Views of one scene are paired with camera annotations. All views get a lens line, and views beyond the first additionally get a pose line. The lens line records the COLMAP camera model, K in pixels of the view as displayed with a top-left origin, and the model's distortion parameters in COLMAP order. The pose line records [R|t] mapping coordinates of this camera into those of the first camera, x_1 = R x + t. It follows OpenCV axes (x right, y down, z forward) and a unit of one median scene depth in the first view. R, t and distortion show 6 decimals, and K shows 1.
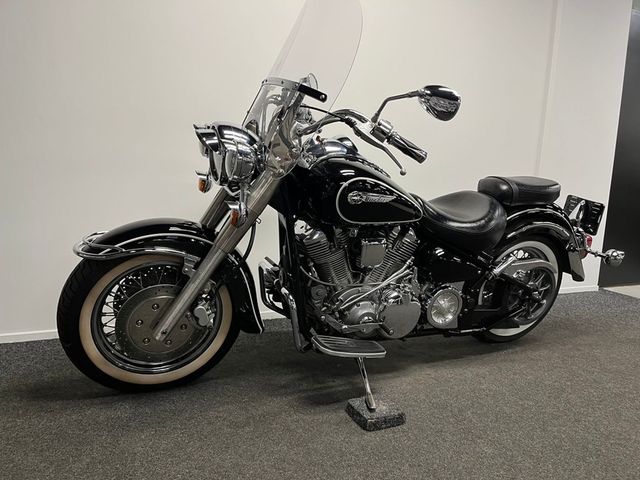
lens RADIAL K [[481.8, 0, 320.1], [0, 481.8, 243.0], [0, 0, 1]] dist [0.065995, -0.062486]
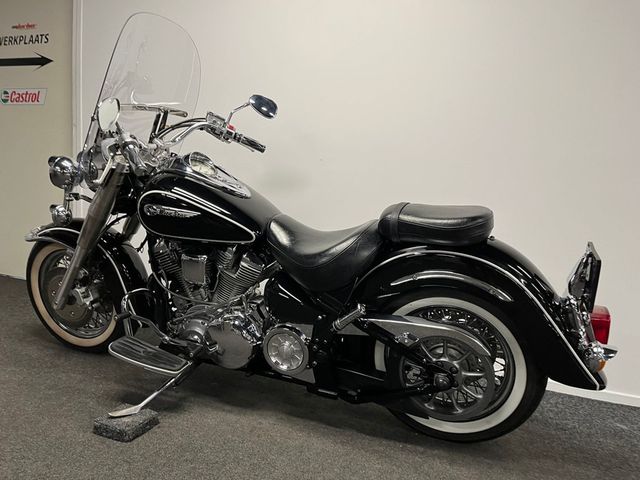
lens RADIAL K [[481.8, 0, 320.1], [0, 481.8, 243.0], [0, 0, 1]] dist [0.065995, -0.062486]
pose [[0.708398, 0.100298, -0.698651, 0.962783], [-0.143039, 0.989713, -0.002953, -0.065833], [0.691167, 0.102026, 0.715457, 0.465665]]
